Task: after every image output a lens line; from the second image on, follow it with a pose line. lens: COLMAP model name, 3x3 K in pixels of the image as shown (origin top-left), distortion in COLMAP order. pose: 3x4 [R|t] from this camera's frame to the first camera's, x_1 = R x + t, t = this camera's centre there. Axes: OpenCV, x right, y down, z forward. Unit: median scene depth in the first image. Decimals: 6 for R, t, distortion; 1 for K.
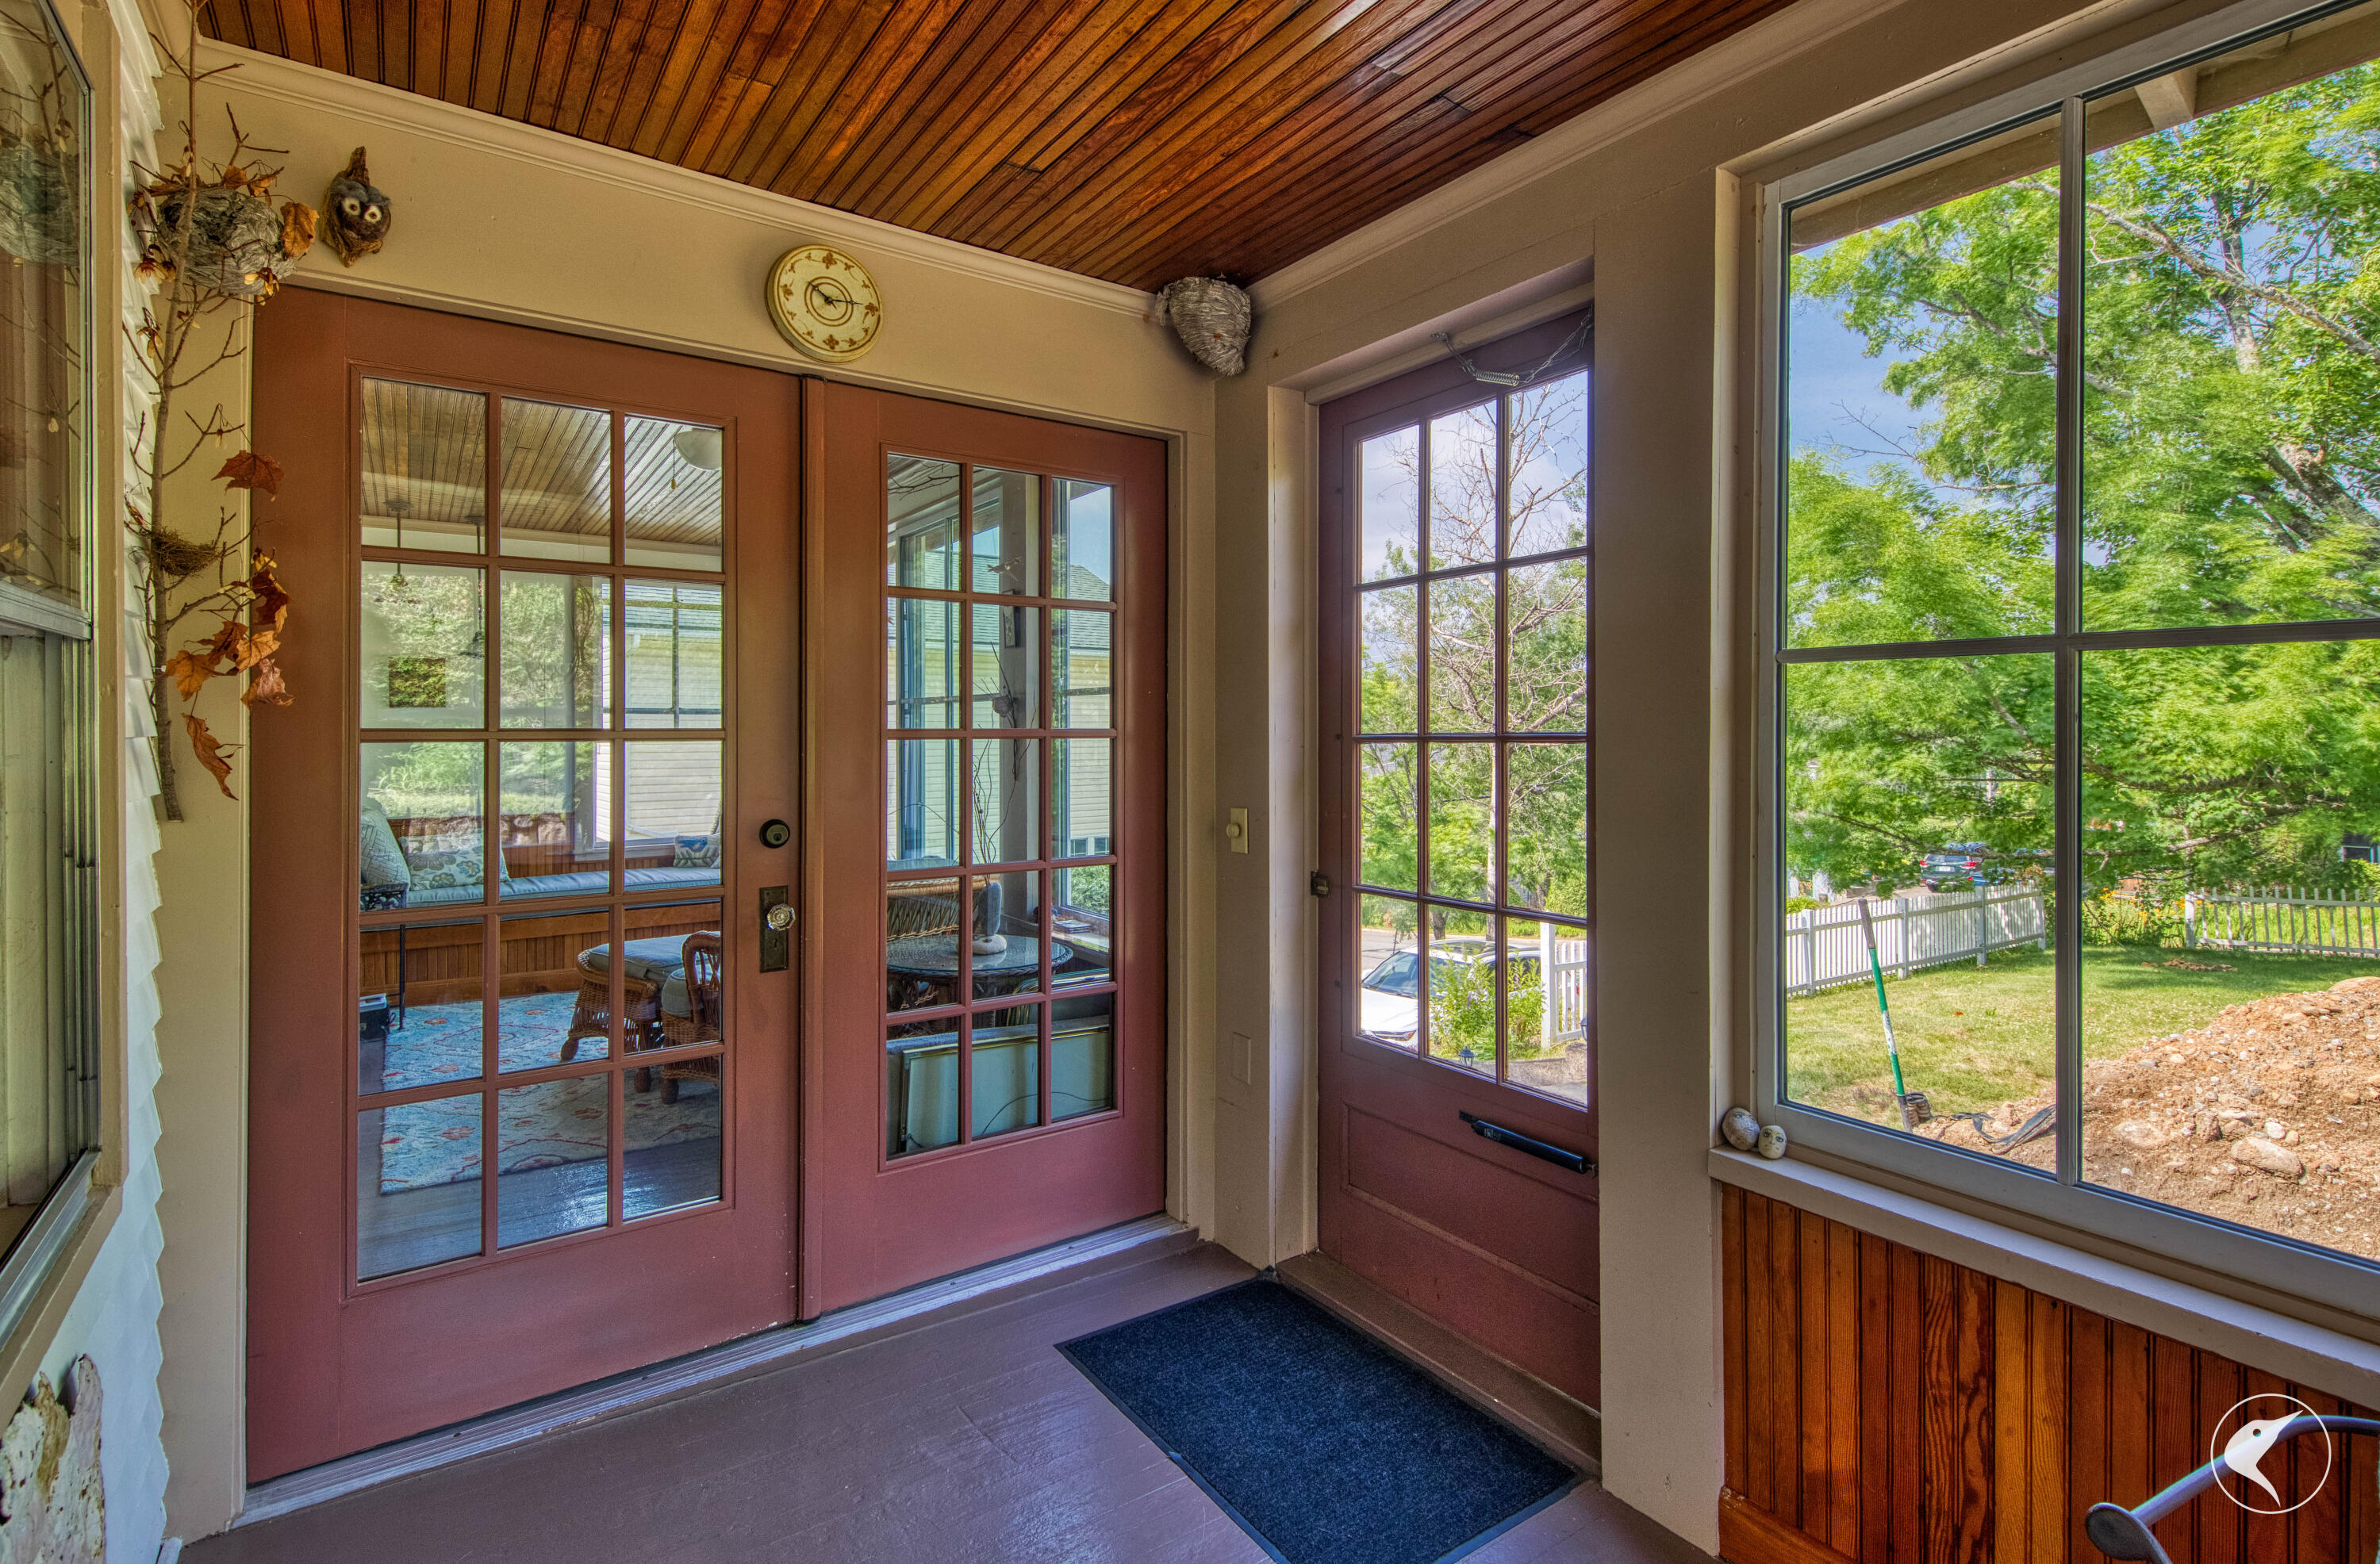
lens RADIAL K [[1146.0, 0, 1206.5], [0, 1146.0, 721.3], [0, 0, 1]] dist [0.026446, -0.004843]
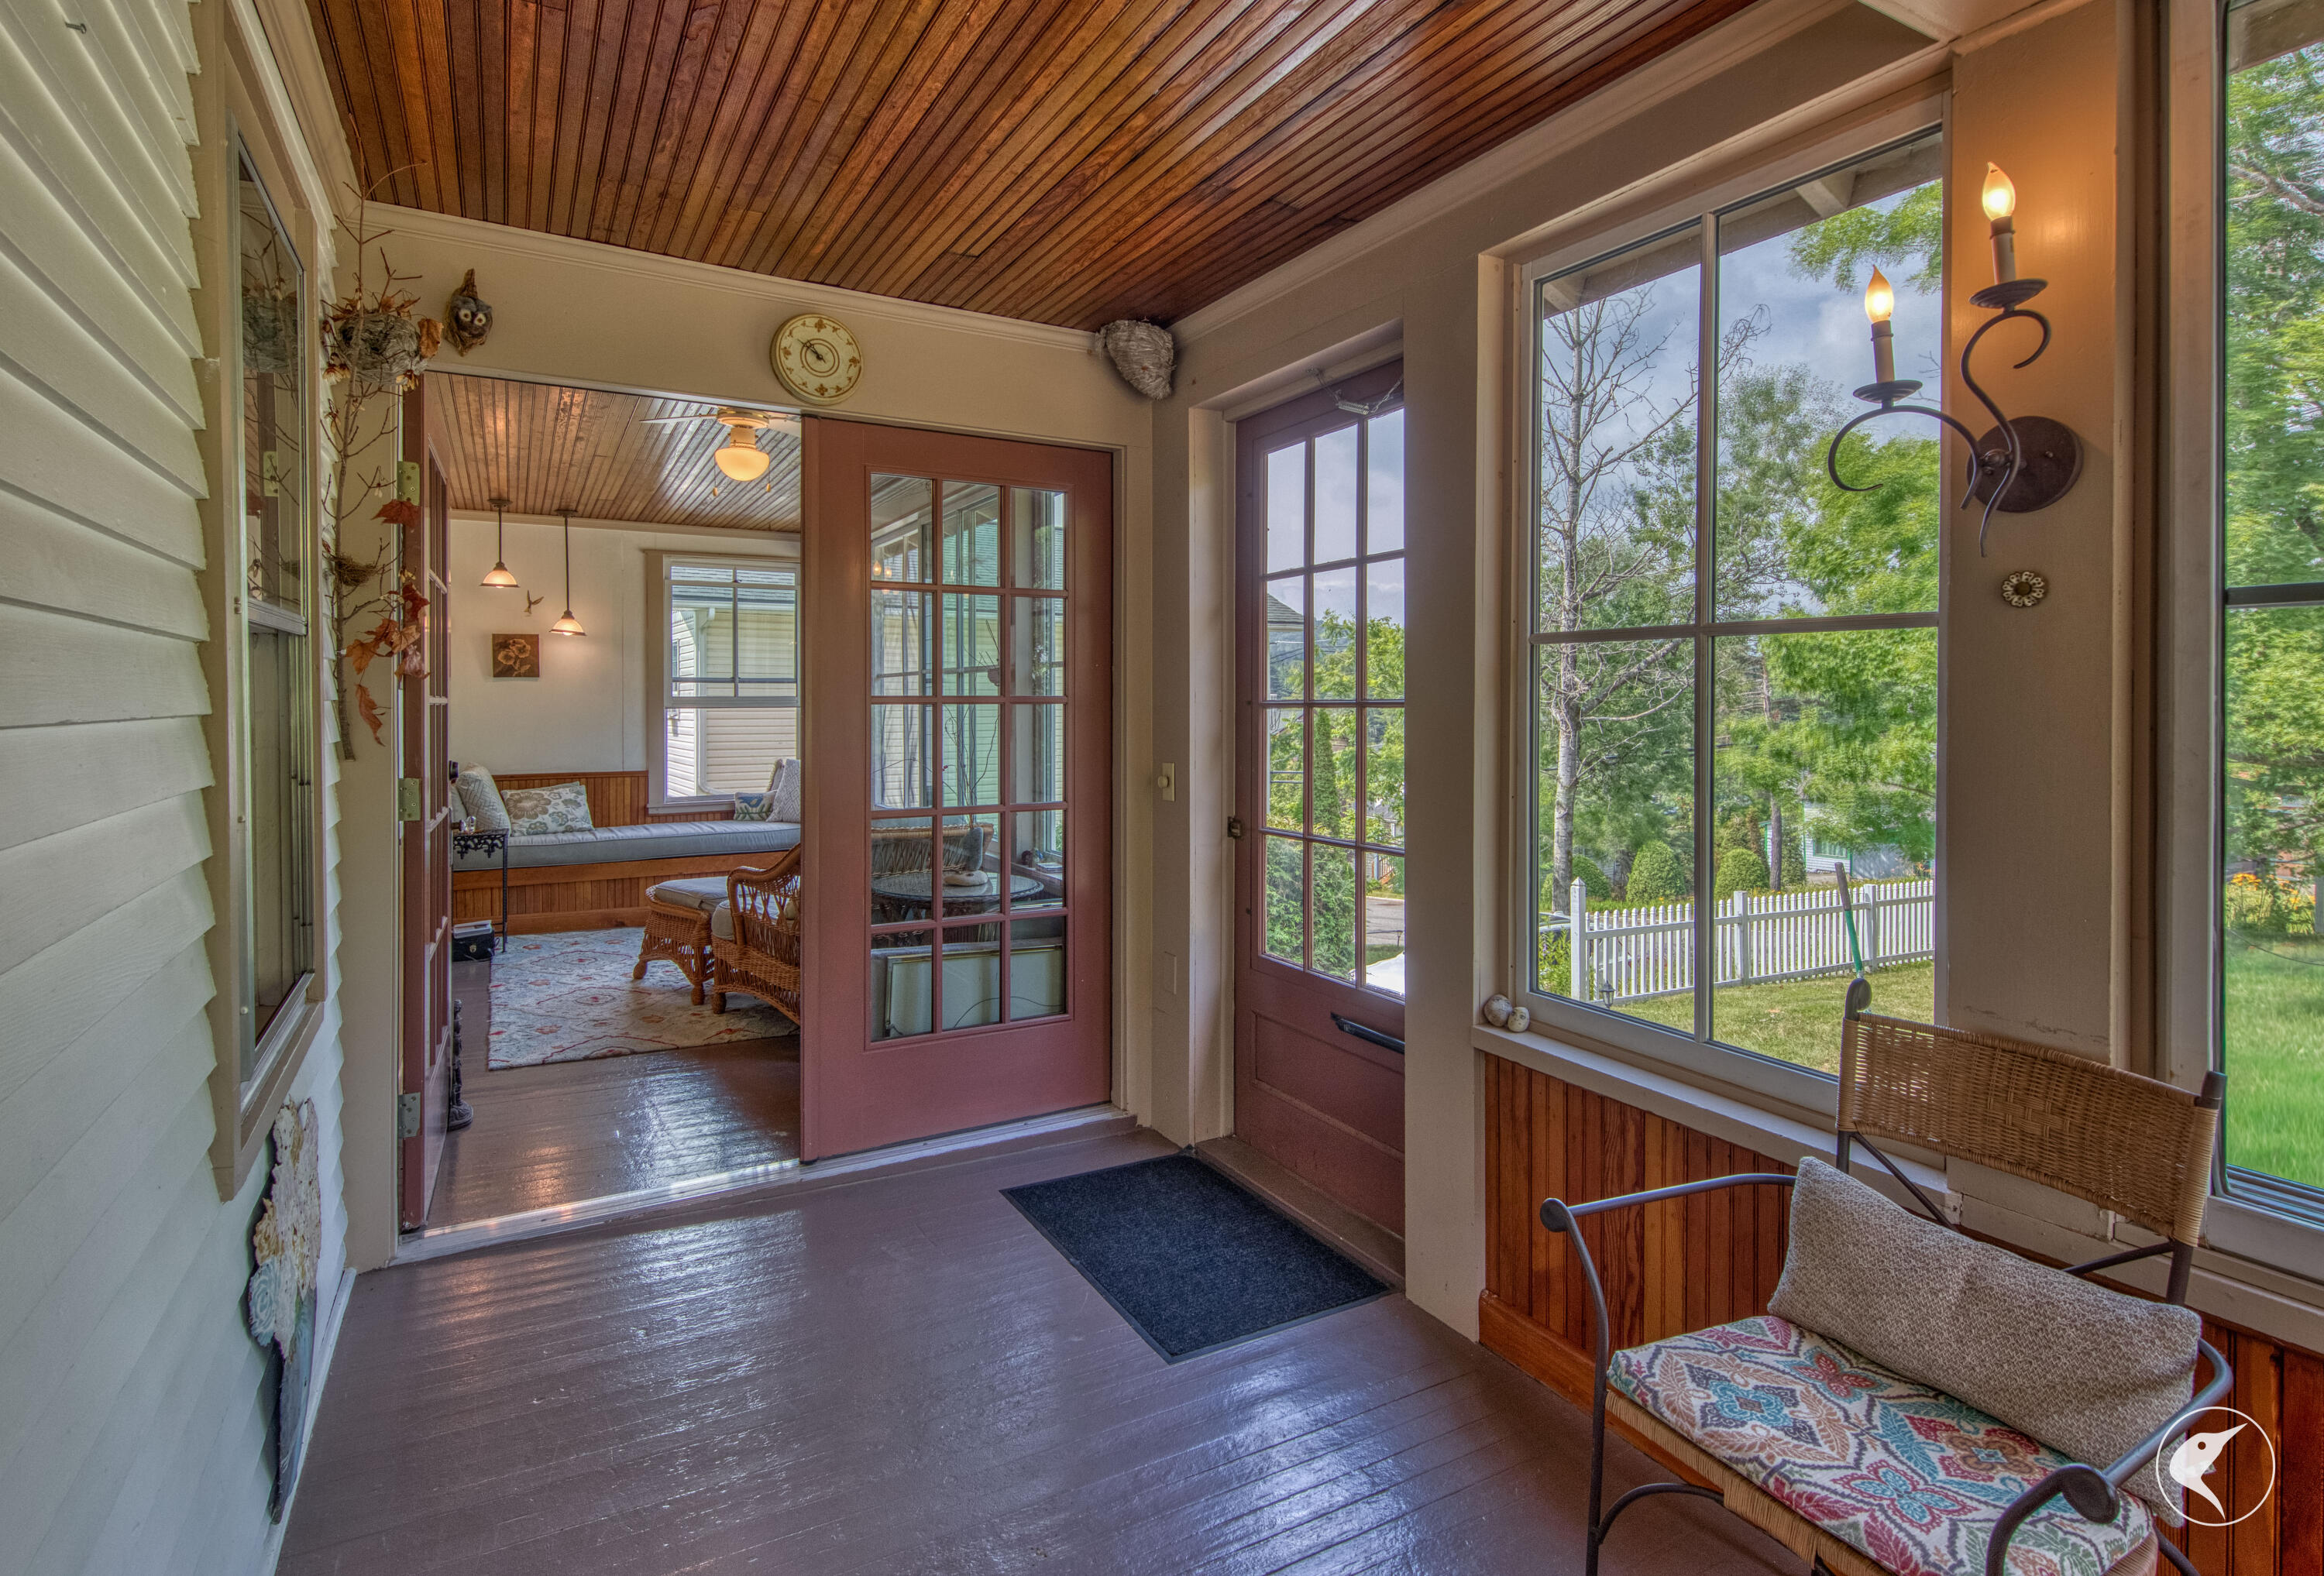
lens RADIAL K [[1214.2, 0, 1198.5], [0, 1214.2, 702.2], [0, 0, 1]] dist [0.037308, 0.001042]
pose [[0.995737, 0.001658, -0.092225, 0.229933], [-0.000736, 0.999949, 0.010035, -0.000218], [0.092237, -0.009924, 0.995688, -0.328604]]
